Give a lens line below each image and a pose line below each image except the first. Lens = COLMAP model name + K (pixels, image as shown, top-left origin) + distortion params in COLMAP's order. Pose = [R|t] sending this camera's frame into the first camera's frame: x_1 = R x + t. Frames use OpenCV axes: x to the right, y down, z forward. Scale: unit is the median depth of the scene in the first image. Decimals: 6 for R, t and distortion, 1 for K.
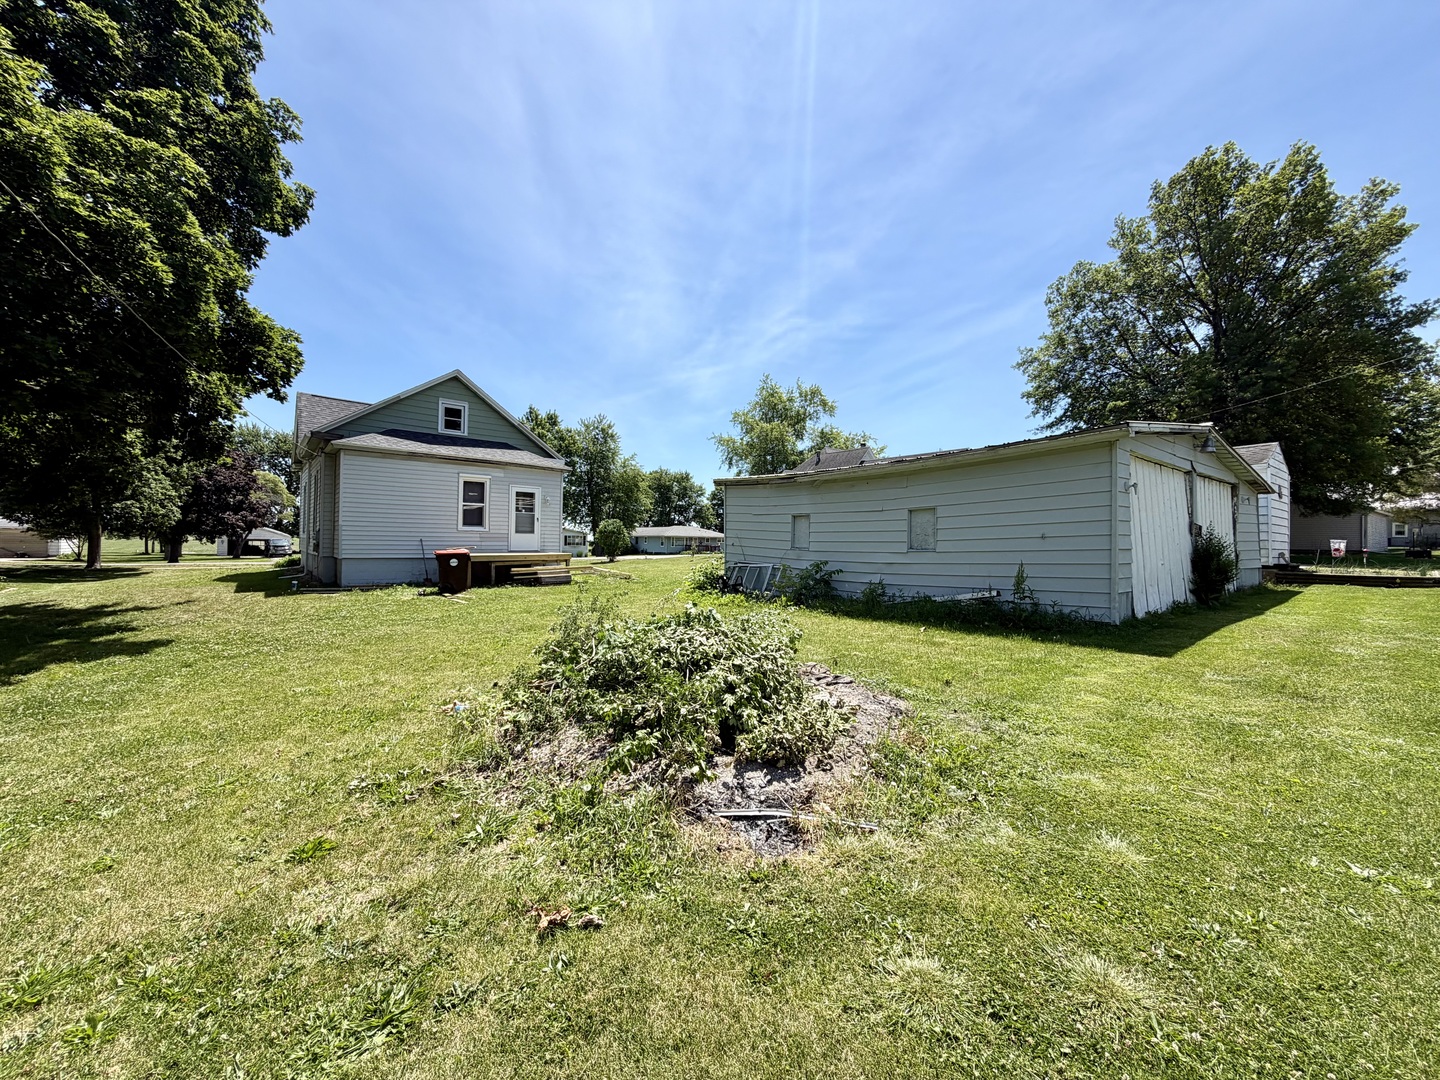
lens RADIAL K [[577.2, 0, 724.8], [0, 577.2, 542.2], [0, 0, 1]] dist [0.008453, -0.000225]
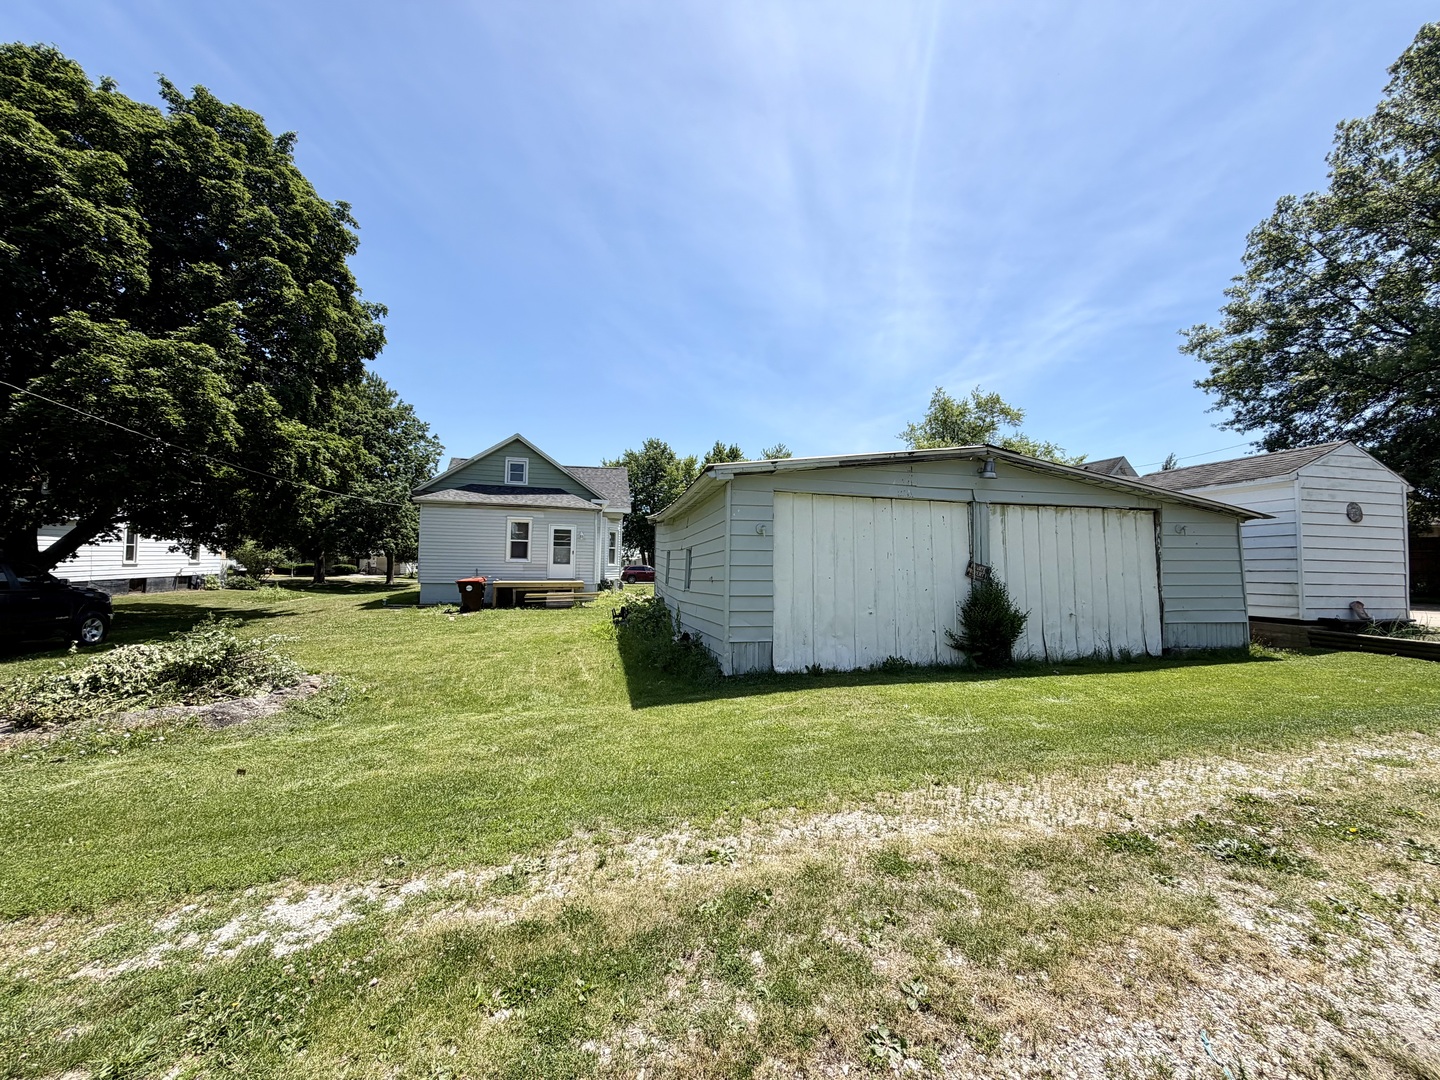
lens RADIAL K [[577.2, 0, 729.0], [0, 577.2, 532.7], [0, 0, 1]] dist [0.008453, -0.000225]
pose [[0.903493, -0.017465, -0.428246, 0.474314], [-0.007153, 0.998416, -0.055809, -0.016246], [0.428542, 0.053487, 0.901937, 0.073593]]
